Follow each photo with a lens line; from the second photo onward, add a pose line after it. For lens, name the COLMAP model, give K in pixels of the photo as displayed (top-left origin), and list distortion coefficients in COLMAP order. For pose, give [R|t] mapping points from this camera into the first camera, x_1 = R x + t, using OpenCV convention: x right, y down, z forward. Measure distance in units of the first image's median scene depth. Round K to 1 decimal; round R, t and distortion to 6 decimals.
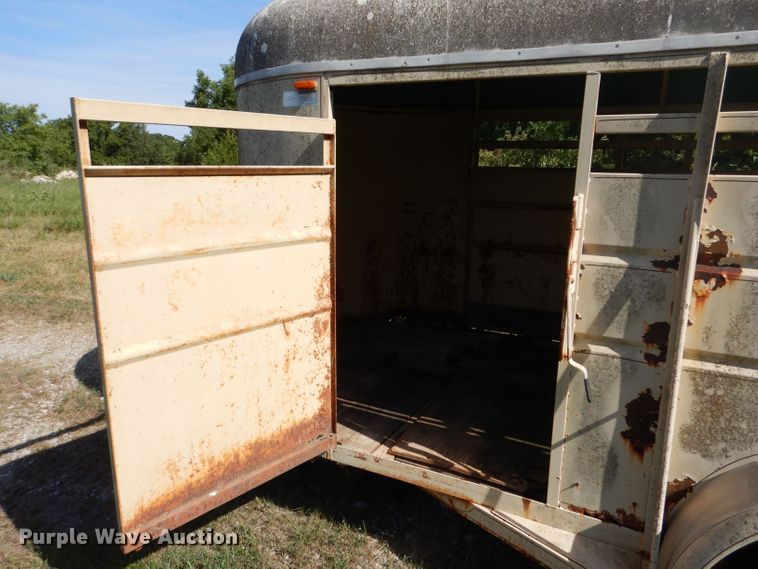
lens RADIAL K [[548.8, 0, 360.3], [0, 548.8, 266.0], [0, 0, 1]] dist [0.017723, 0.004277]
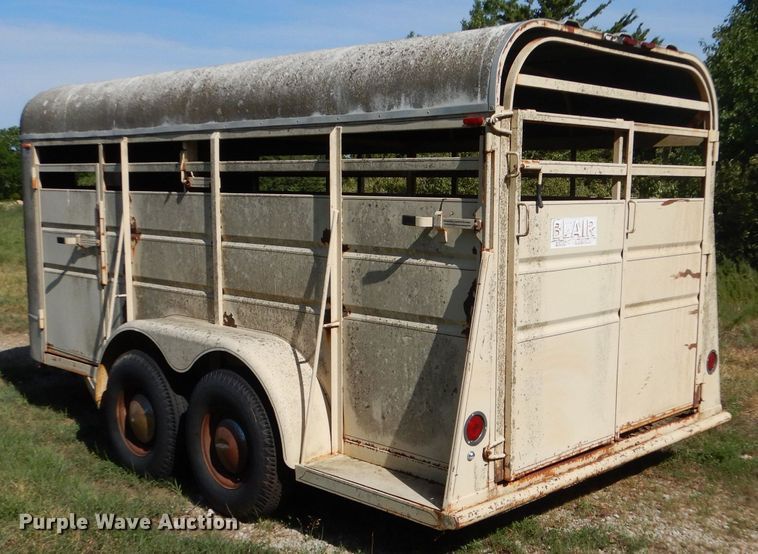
lens RADIAL K [[940.8, 0, 416.0], [0, 940.8, 279.6], [0, 0, 1]] dist [0.031105, 0.000000]
pose [[0.958941, 0.019501, -0.282933, 2.149606], [-0.046631, 0.994897, -0.089473, 0.356350], [0.279744, 0.098992, 0.954957, -1.695821]]
